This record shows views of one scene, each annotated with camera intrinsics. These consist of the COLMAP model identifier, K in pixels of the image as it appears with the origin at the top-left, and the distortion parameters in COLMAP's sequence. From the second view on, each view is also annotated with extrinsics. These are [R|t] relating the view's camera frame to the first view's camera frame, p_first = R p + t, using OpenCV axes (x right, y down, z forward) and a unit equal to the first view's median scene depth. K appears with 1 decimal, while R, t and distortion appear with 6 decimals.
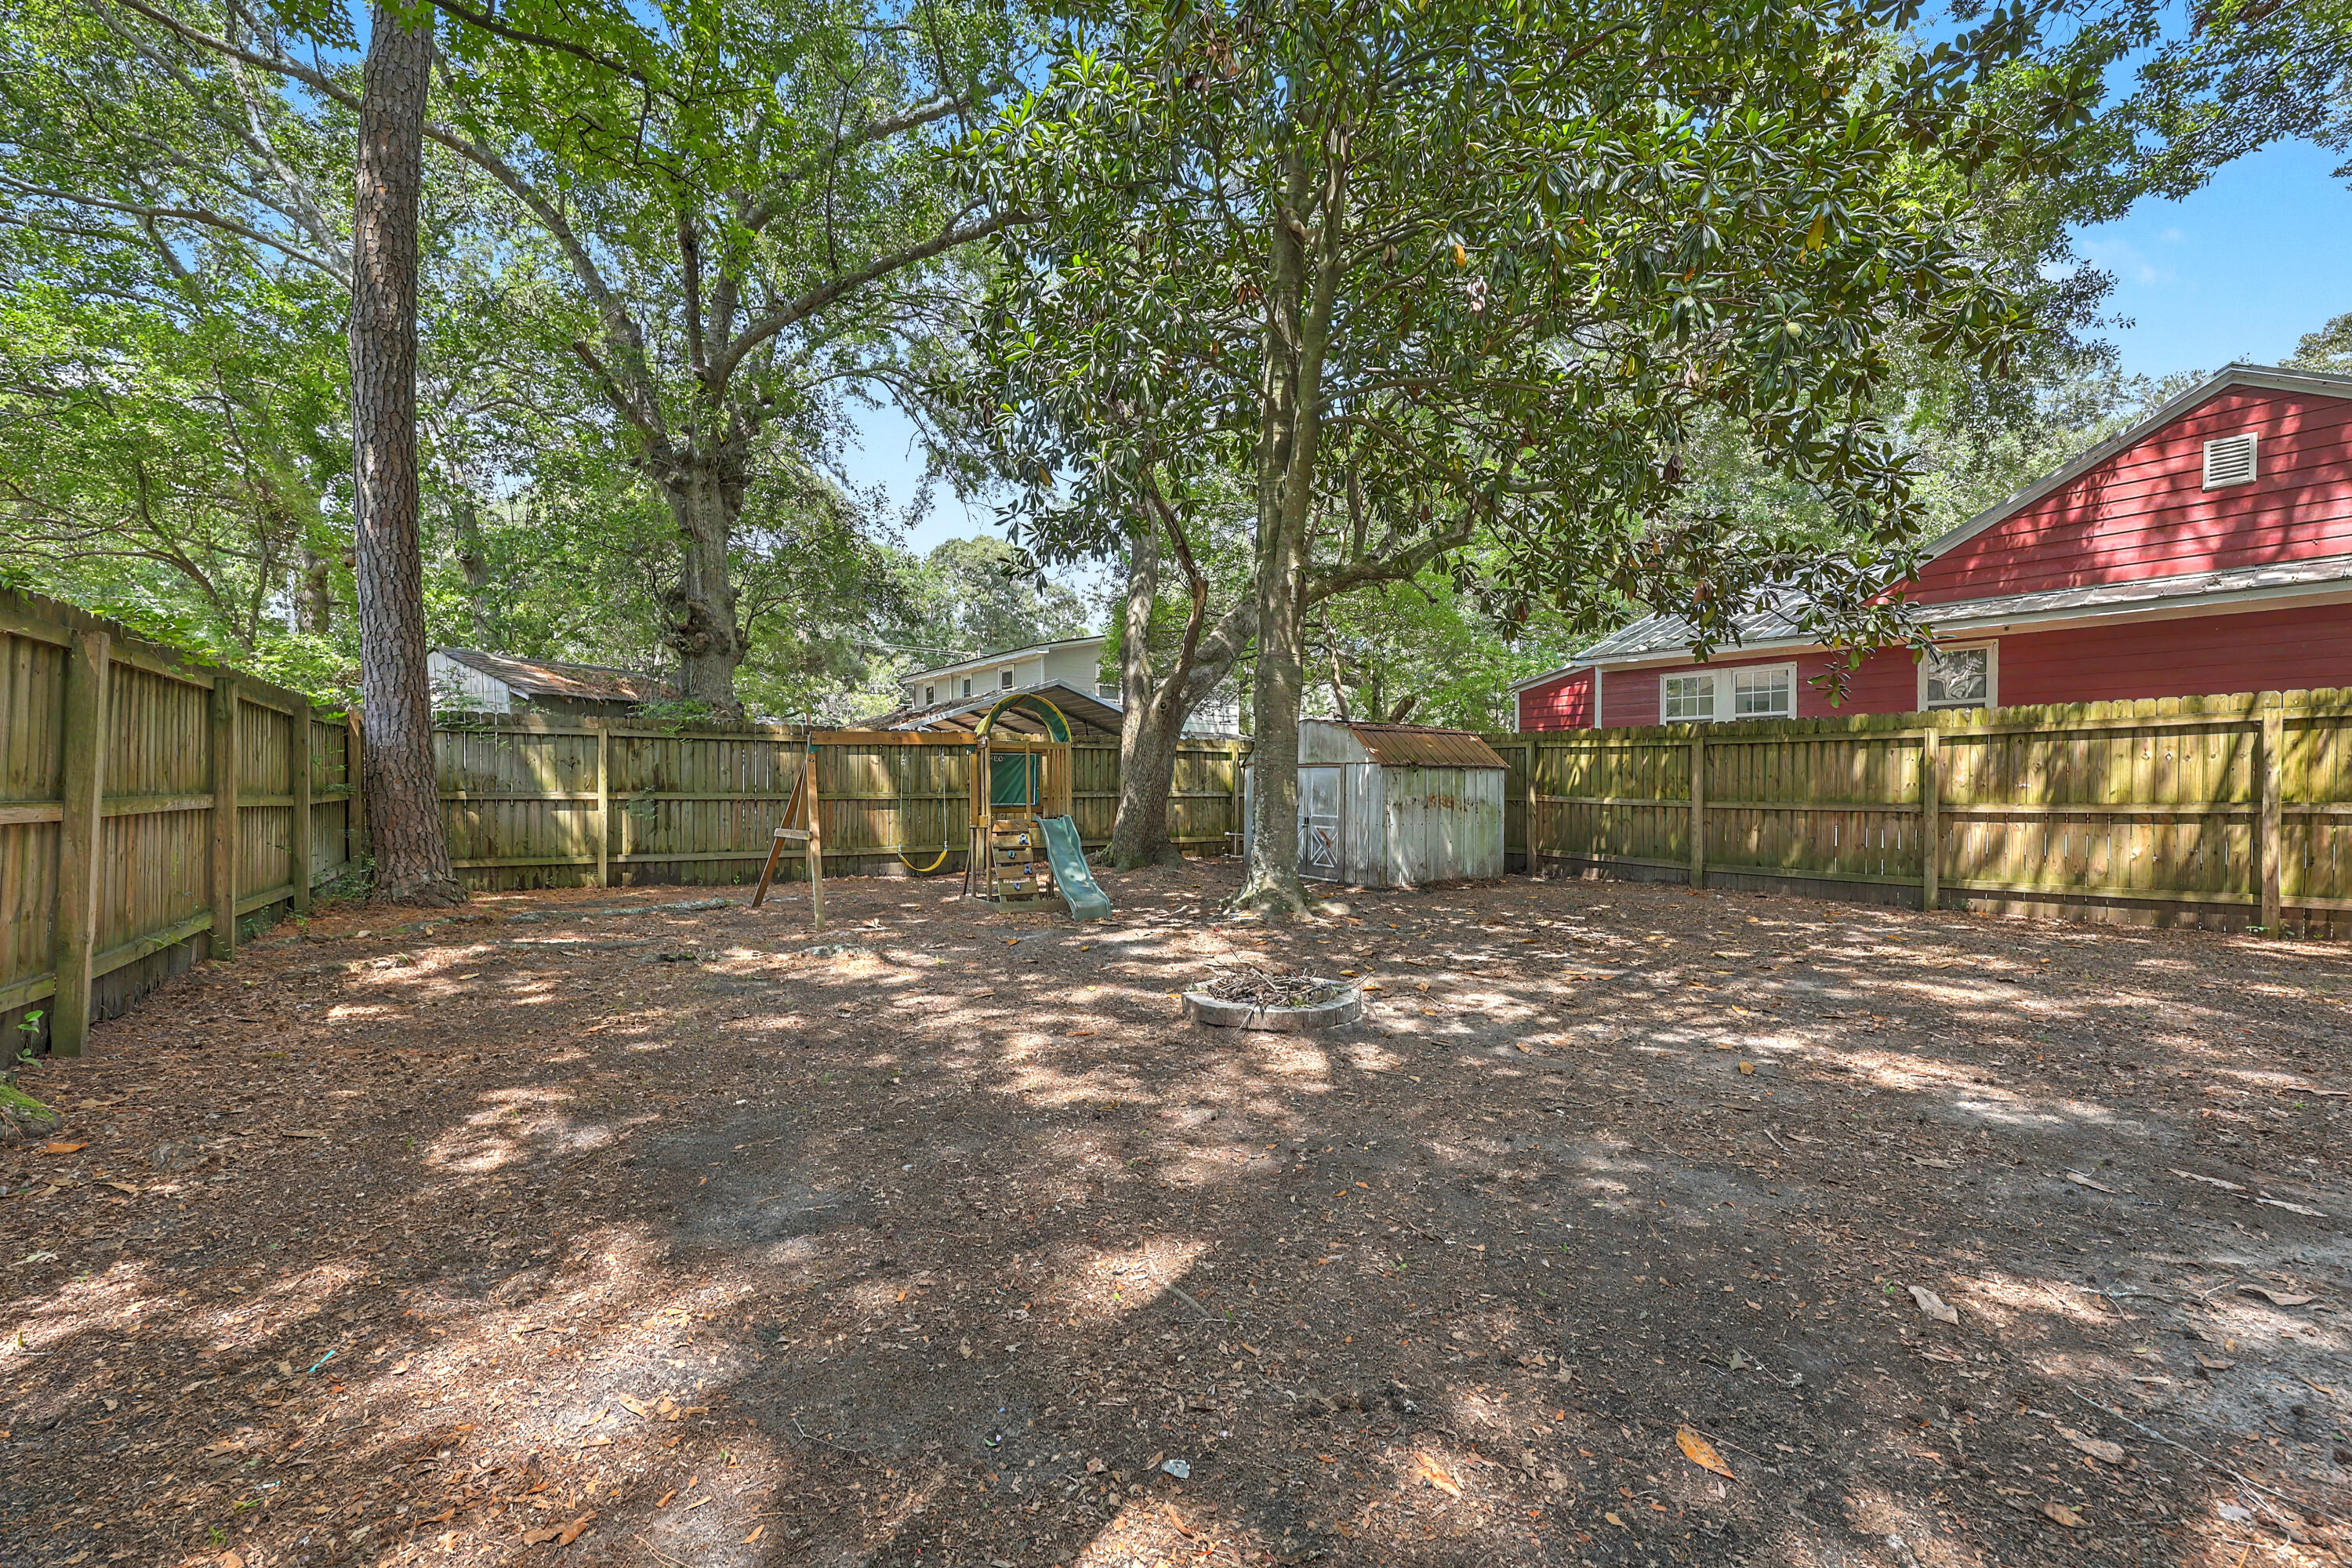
lens RADIAL K [[965.4, 0, 1194.0], [0, 965.4, 797.4], [0, 0, 1]] dist [0.002175, -0.000189]
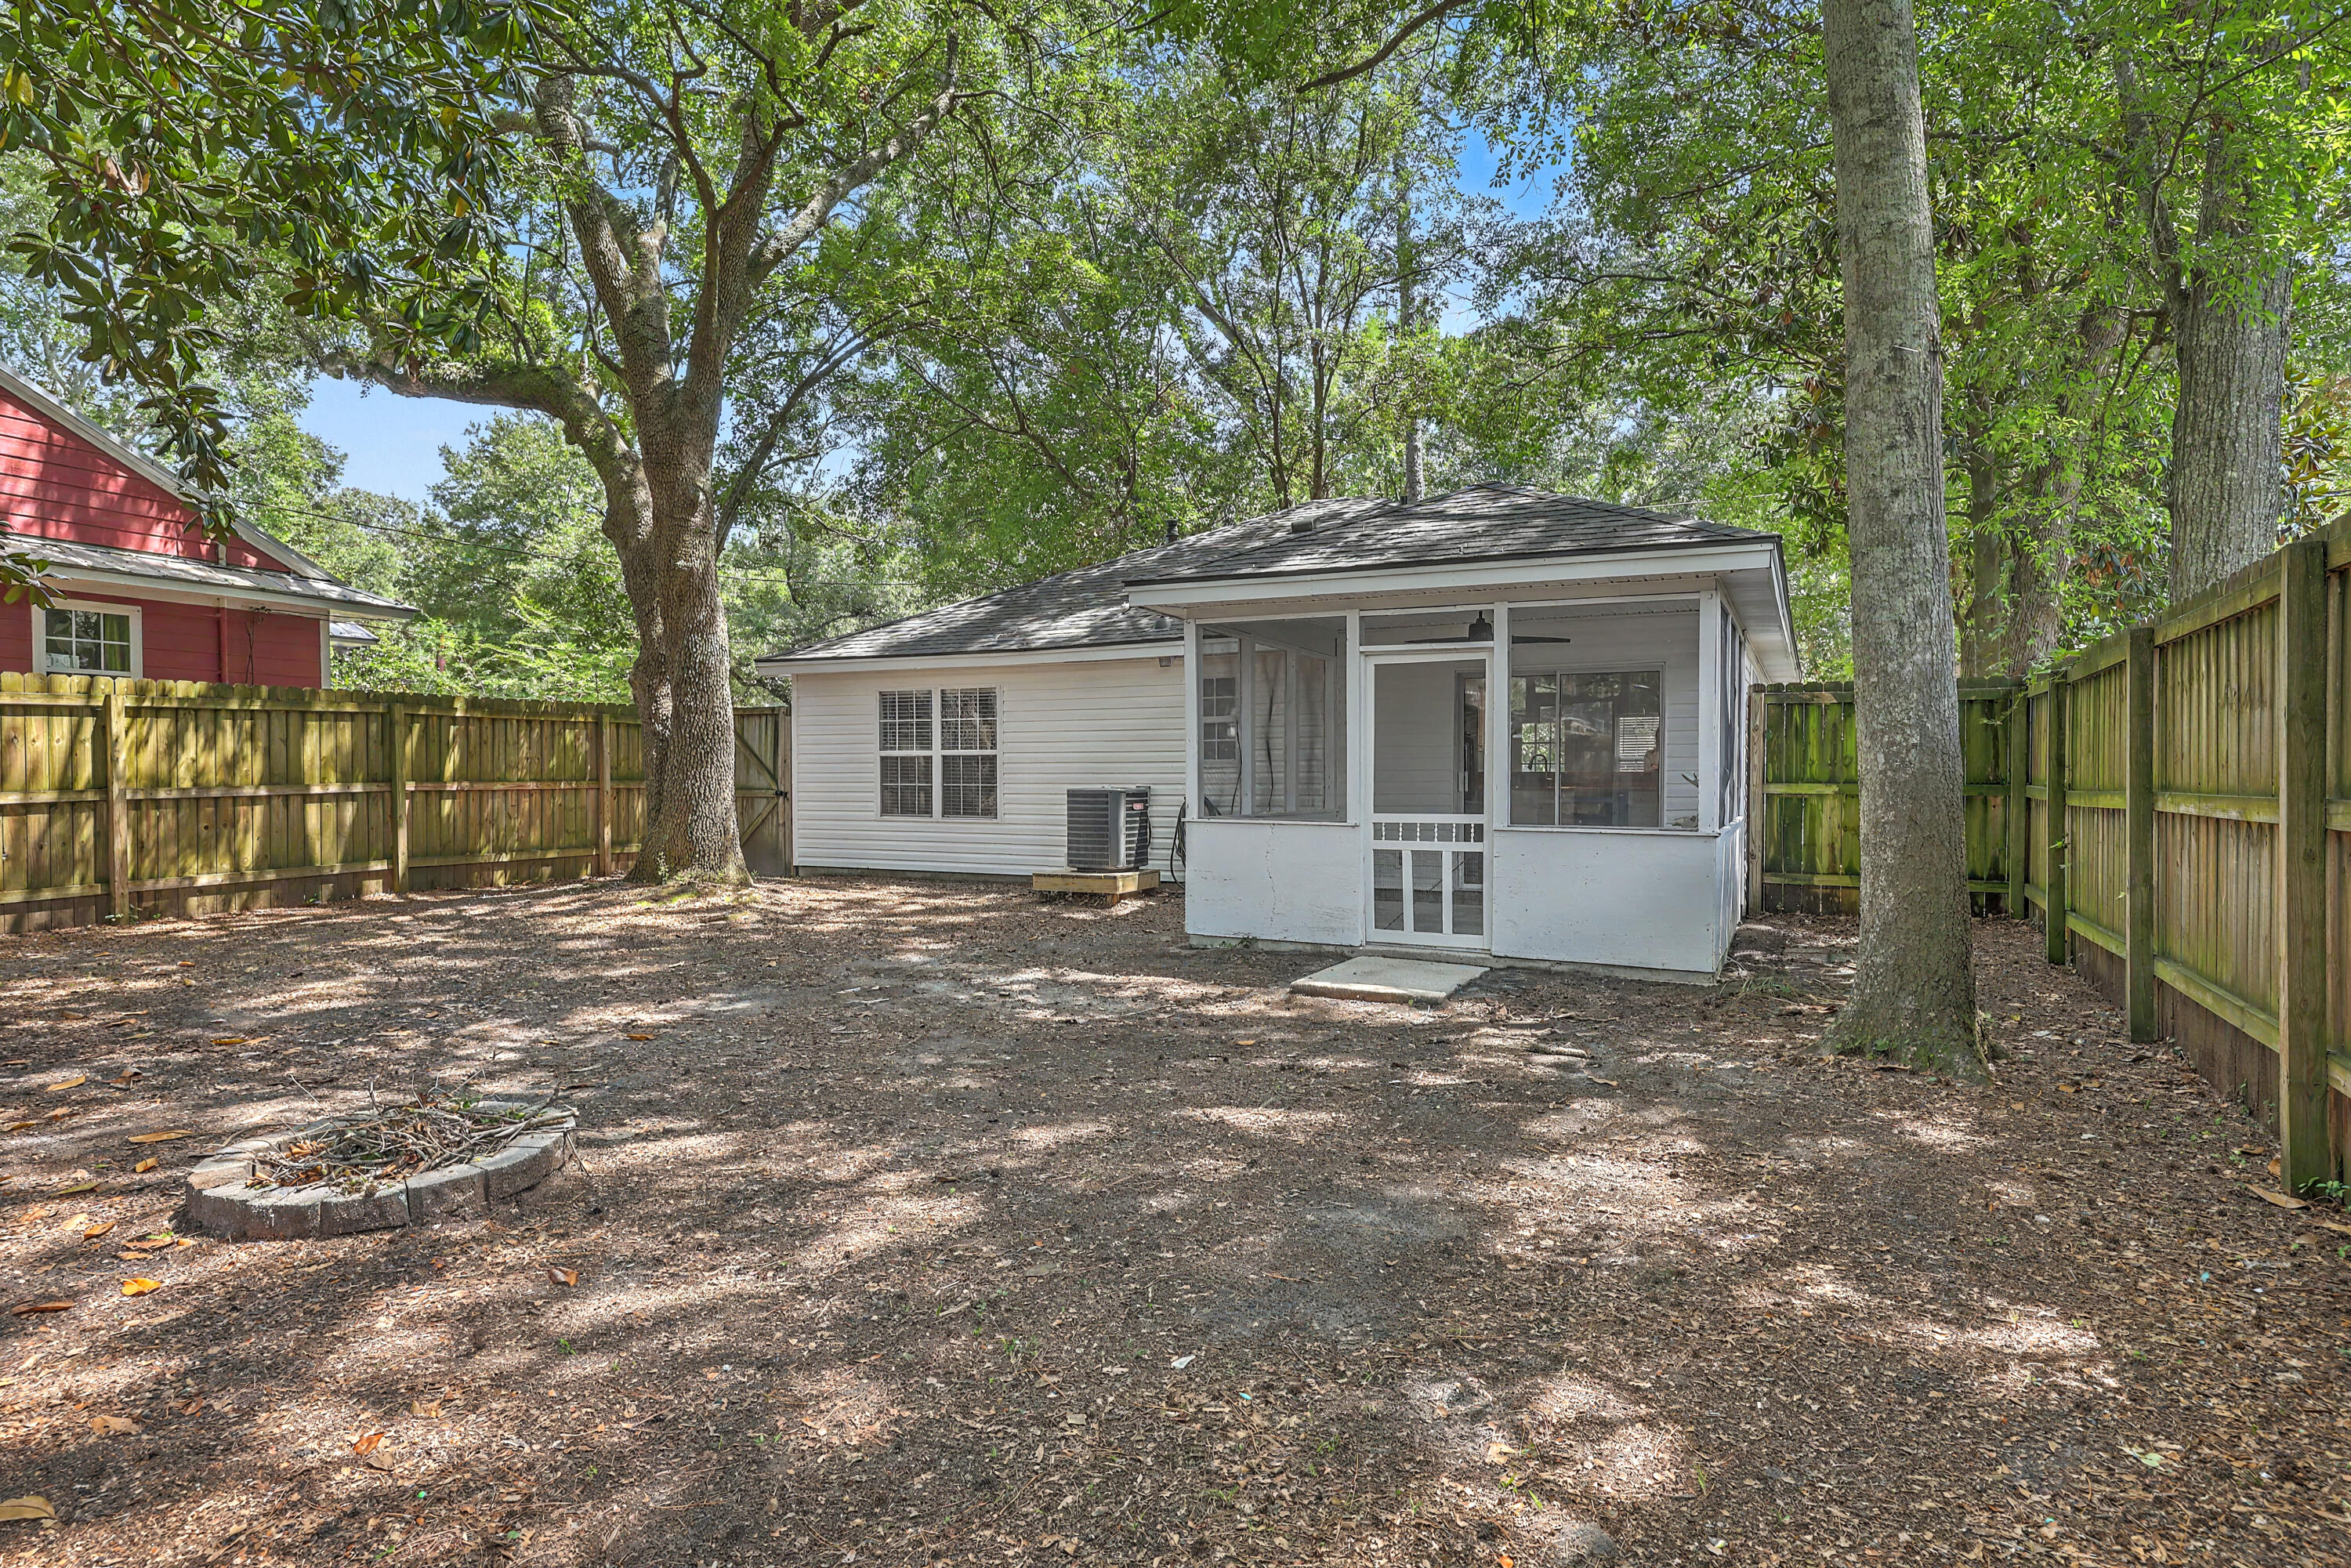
lens RADIAL K [[1241.6, 0, 1173.7], [0, 1241.6, 782.1], [0, 0, 1]] dist [0.011735, -0.000054]
pose [[-0.486604, -0.009002, 0.873576, -0.507013], [0.010055, 0.999823, 0.015904, -0.010457], [-0.873565, 0.016523, -0.486428, 0.635346]]
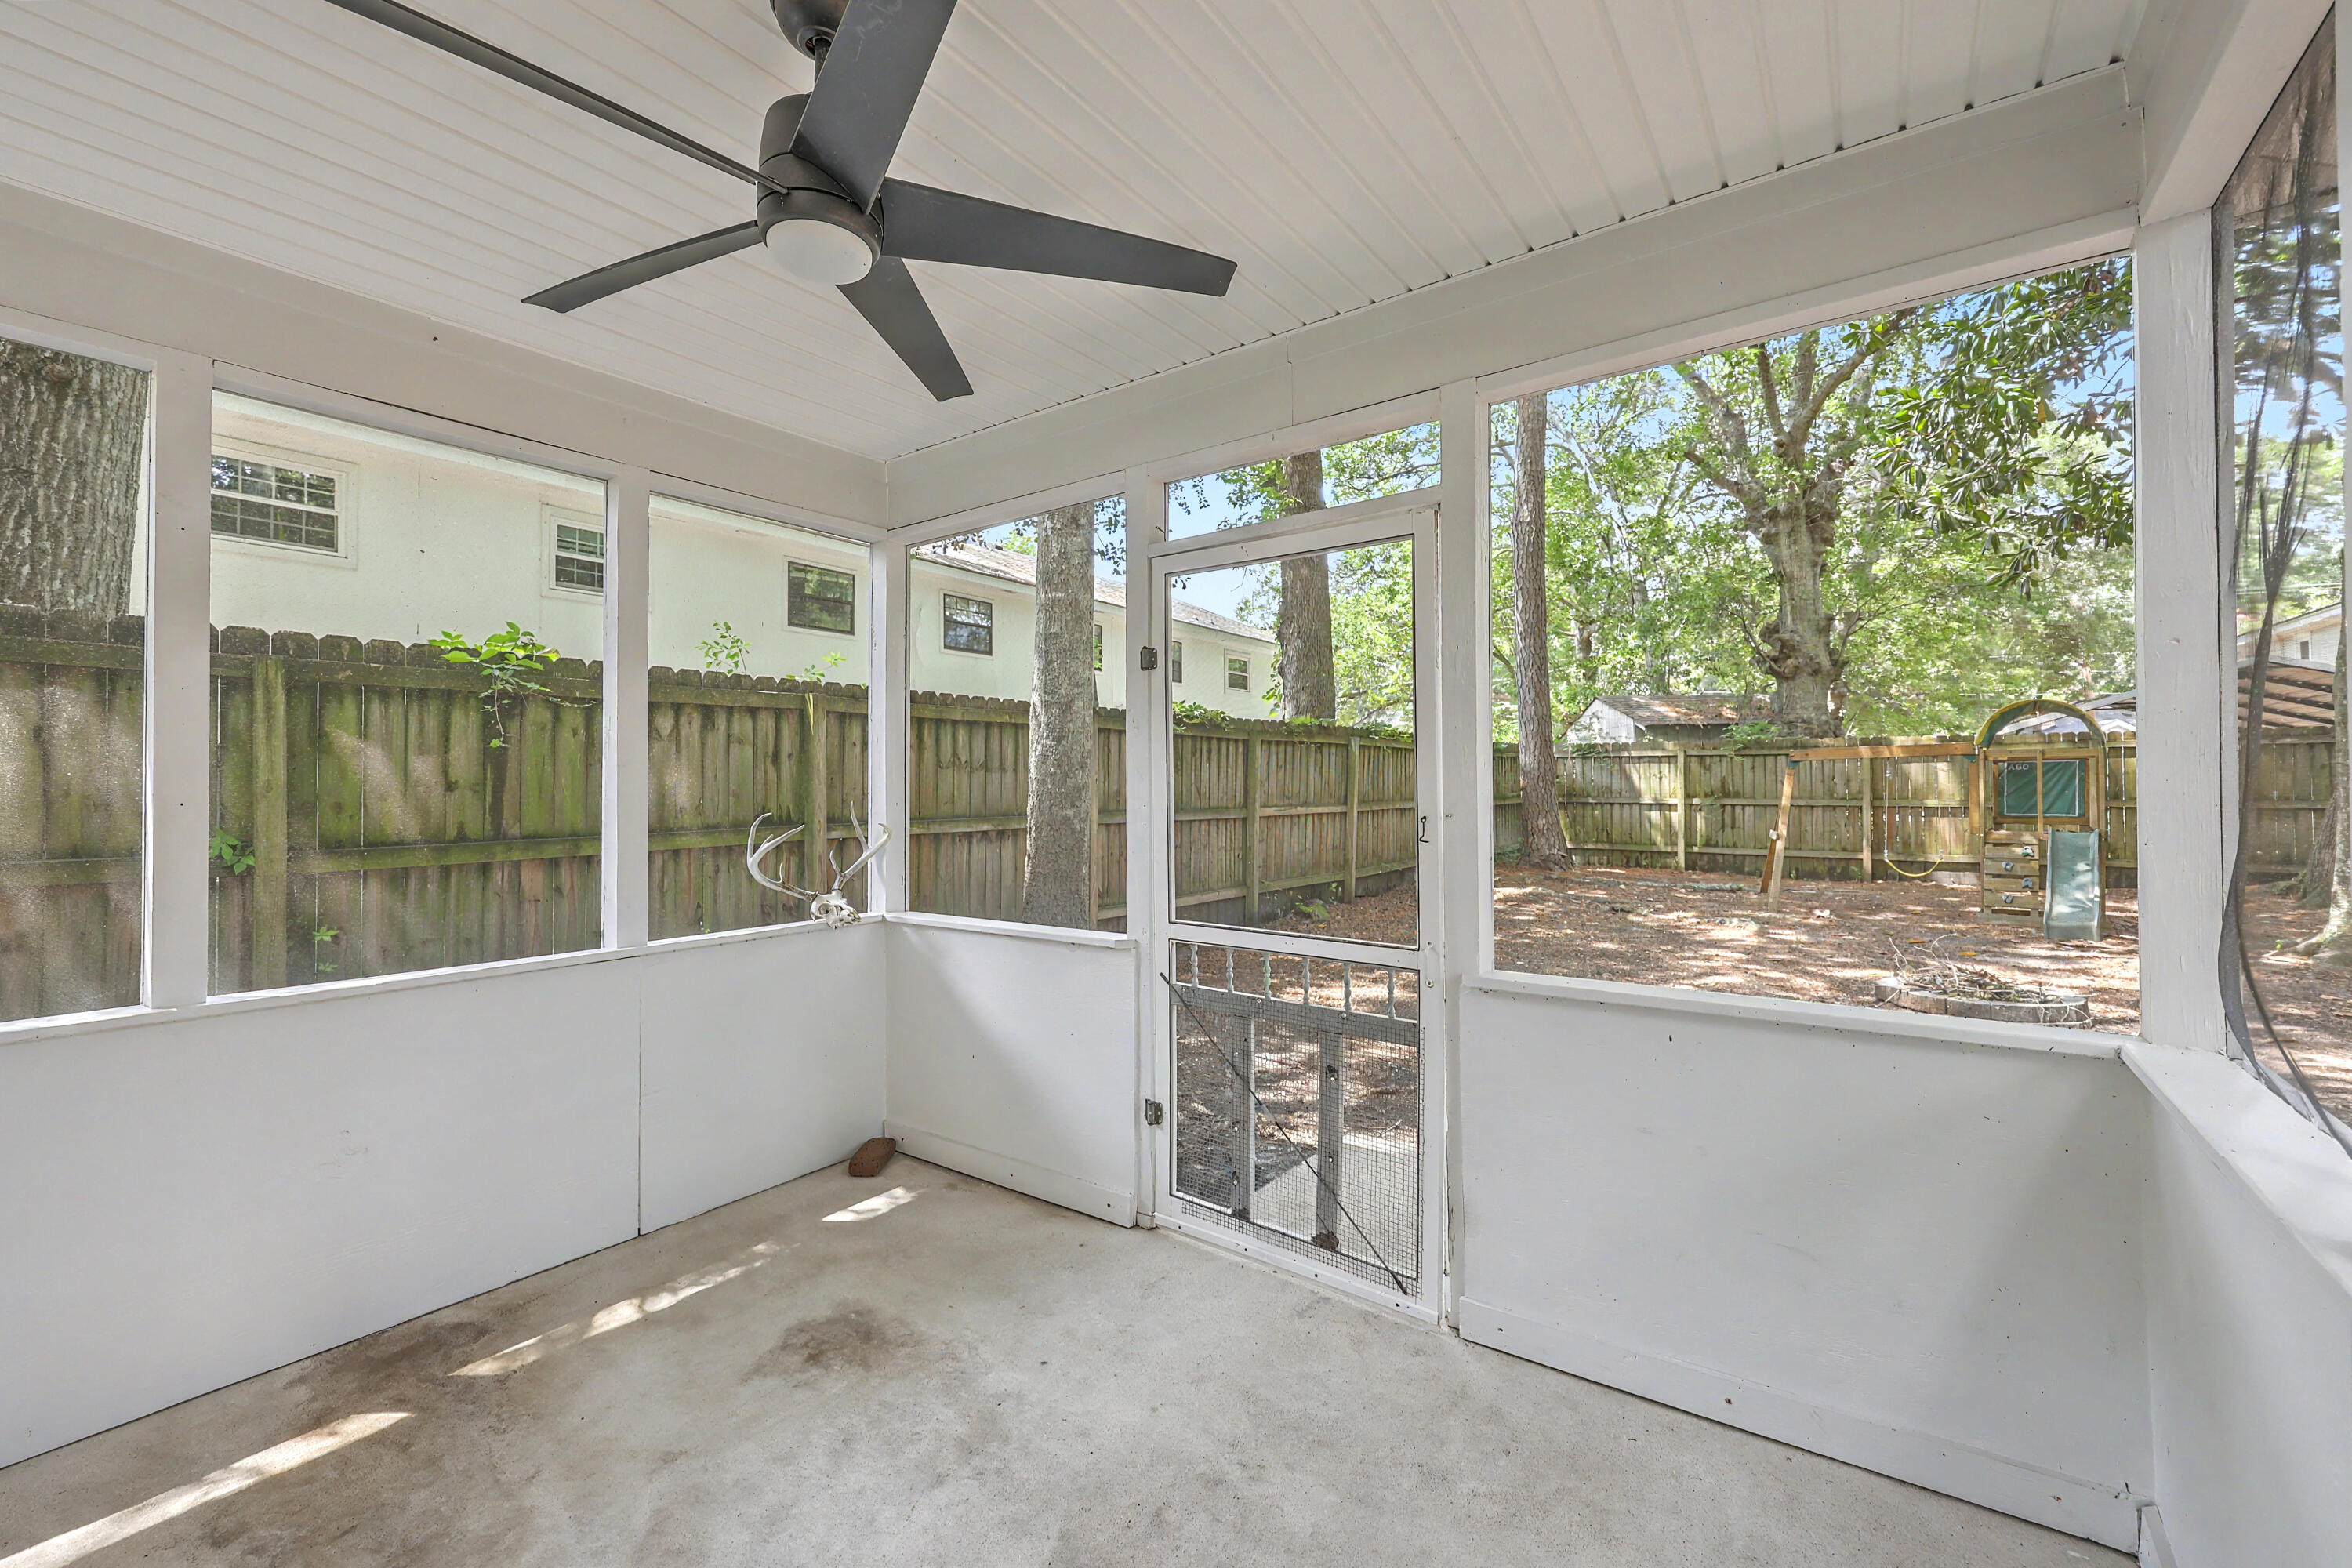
lens RADIAL K [[965.4, 0, 1177.6], [0, 965.4, 781.6], [0, 0, 1]] dist [0.002175, -0.000189]
pose [[0.342386, -0.009447, -0.939512, 0.475446], [-0.003943, 0.999926, -0.011491, -0.012283], [0.939551, 0.007639, 0.342324, -0.121353]]
